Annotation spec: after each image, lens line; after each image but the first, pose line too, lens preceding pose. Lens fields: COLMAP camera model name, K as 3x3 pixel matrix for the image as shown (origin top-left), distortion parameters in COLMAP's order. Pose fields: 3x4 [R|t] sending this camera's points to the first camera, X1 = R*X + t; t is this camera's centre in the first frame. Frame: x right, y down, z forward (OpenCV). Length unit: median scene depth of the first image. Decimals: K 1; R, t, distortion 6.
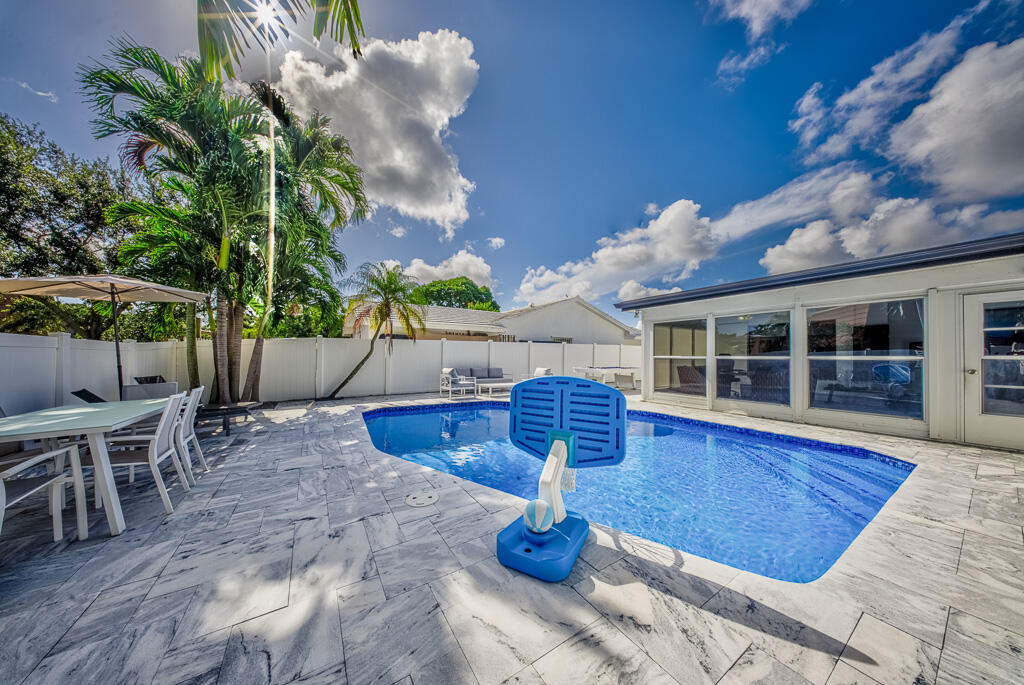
lens RADIAL K [[305.9, 0, 512.1], [0, 305.9, 355.4], [0, 0, 1]] dist [-0.000340, -0.000048]
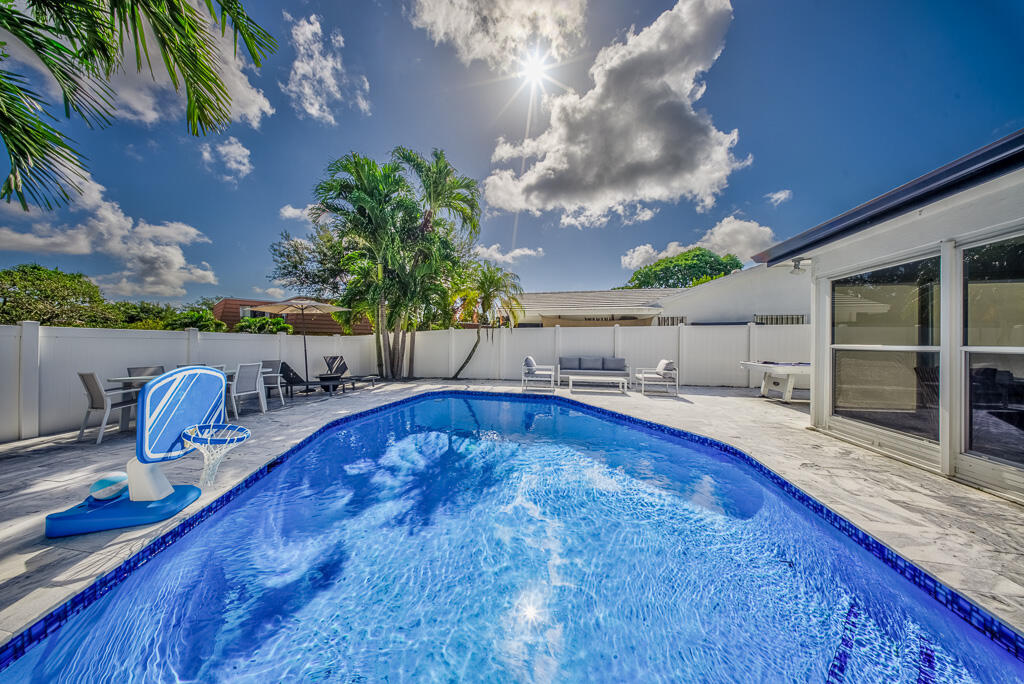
lens RADIAL K [[310.7, 0, 518.1], [0, 310.7, 345.8], [0, 0, 1]] dist [0.008014, -0.003454]
pose [[0.734956, 0.004451, -0.678100, 0.517207], [0.002428, 0.999955, 0.009196, -0.002041], [0.678110, -0.008405, 0.734912, 0.304868]]
